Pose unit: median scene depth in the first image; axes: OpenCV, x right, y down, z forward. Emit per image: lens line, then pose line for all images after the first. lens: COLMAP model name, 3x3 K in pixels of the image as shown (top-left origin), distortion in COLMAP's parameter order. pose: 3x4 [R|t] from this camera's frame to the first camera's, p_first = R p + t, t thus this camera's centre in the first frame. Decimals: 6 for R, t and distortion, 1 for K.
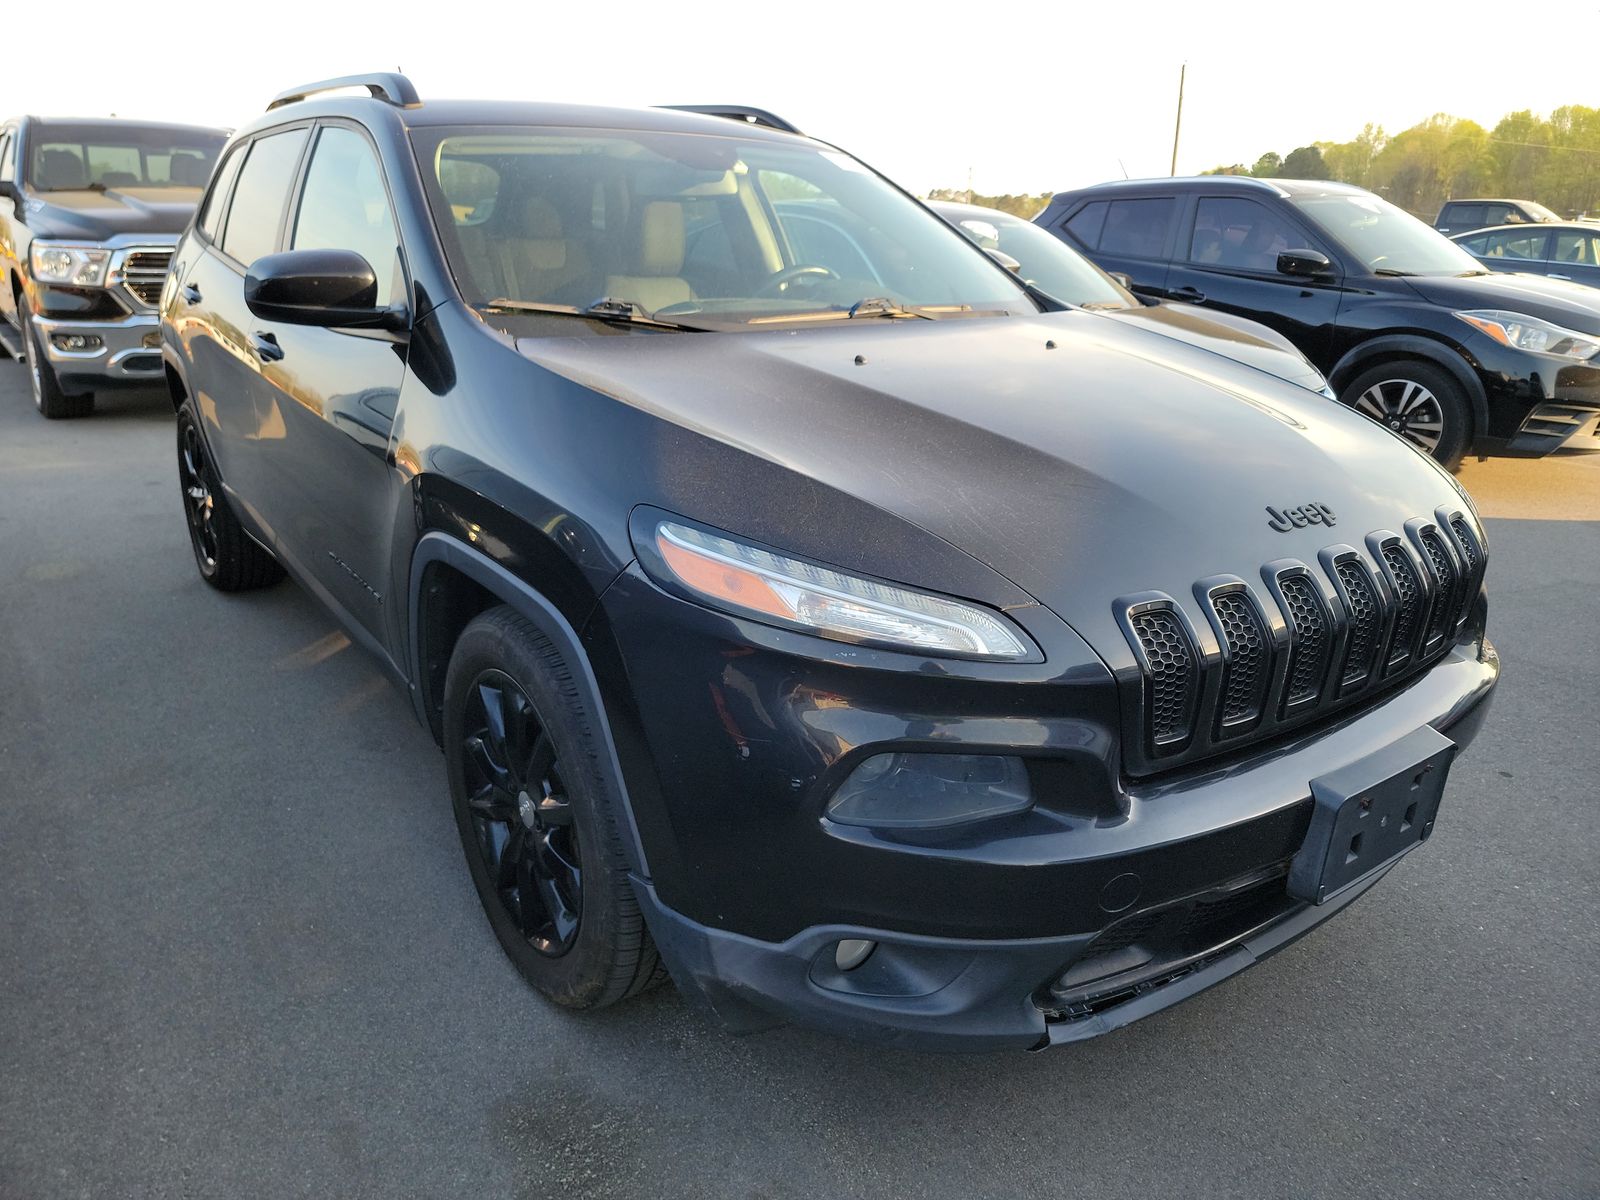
lens RADIAL K [[1117.1, 0, 811.0], [0, 1117.1, 598.9], [0, 0, 1]] dist [0.028886, -0.005663]
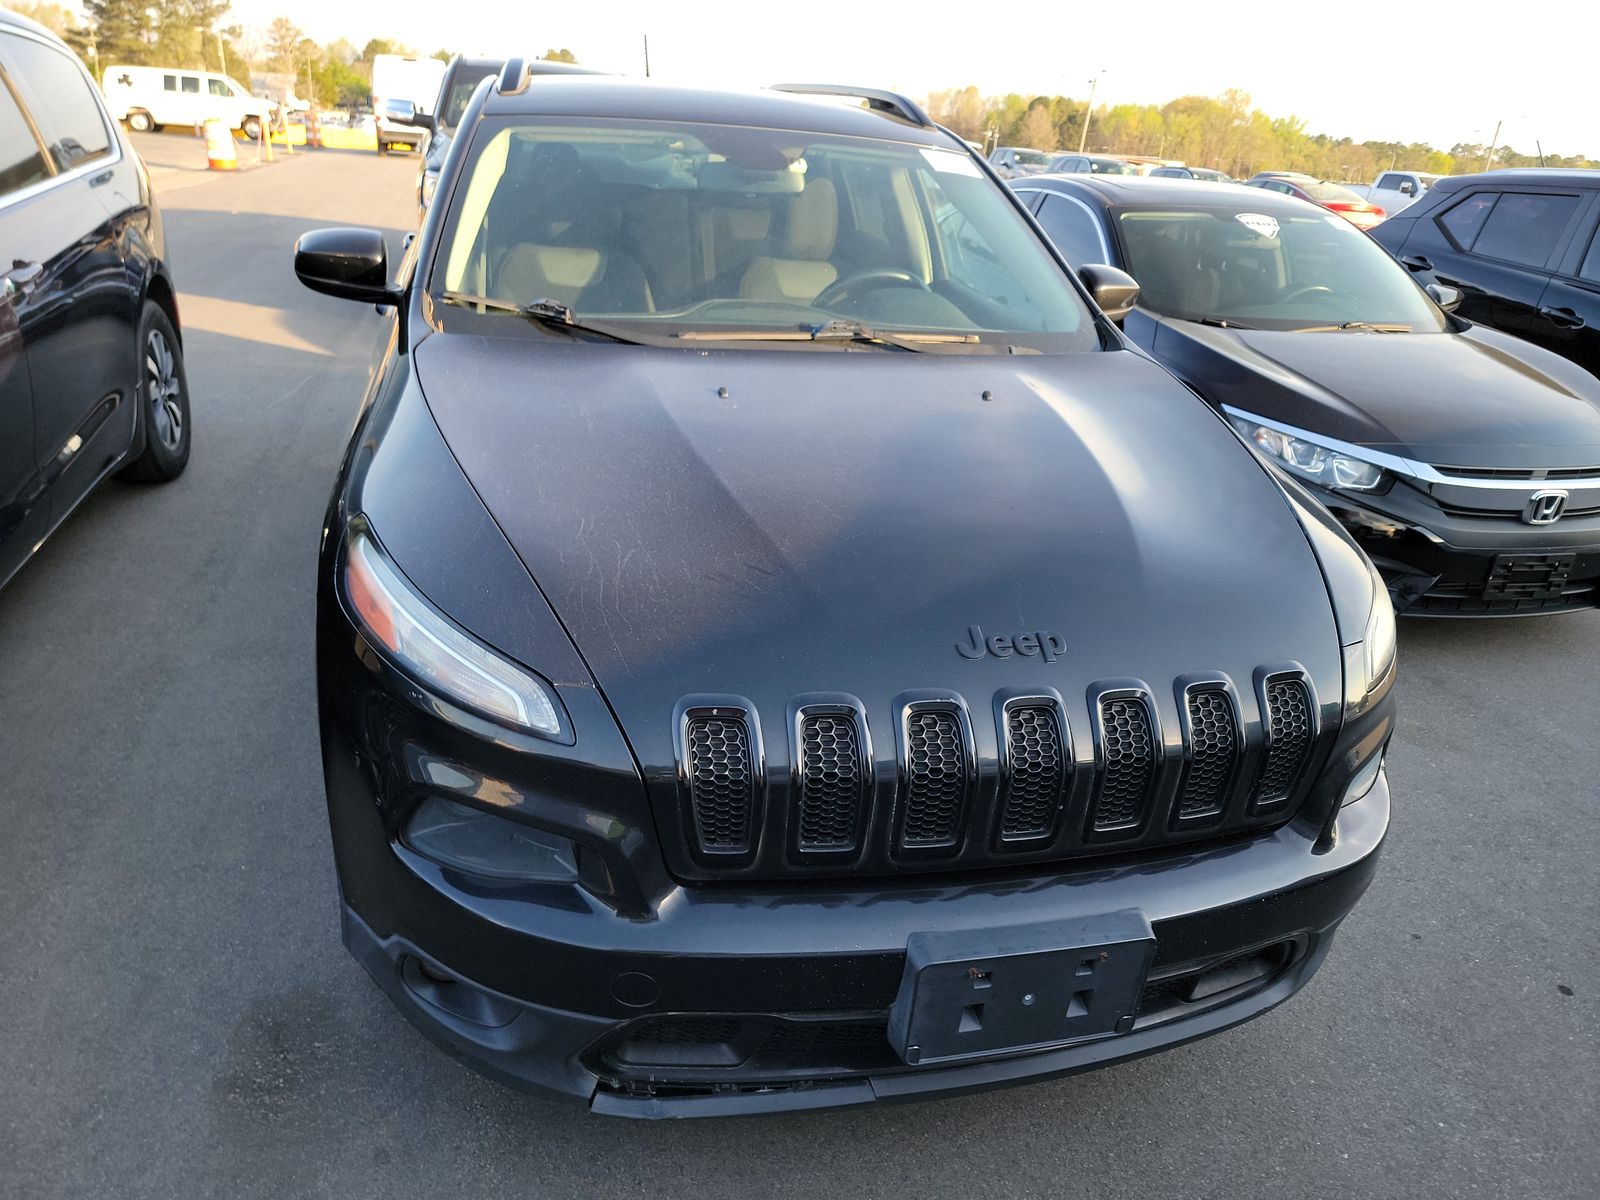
lens RADIAL K [[1117.1, 0, 810.0], [0, 1117.1, 607.8], [0, 0, 1]] dist [0.028886, -0.005663]
pose [[0.925907, 0.190893, -0.325969, 0.484974], [-0.172940, 0.981388, 0.083486, -0.125721], [0.335839, -0.020927, 0.941687, 0.094645]]
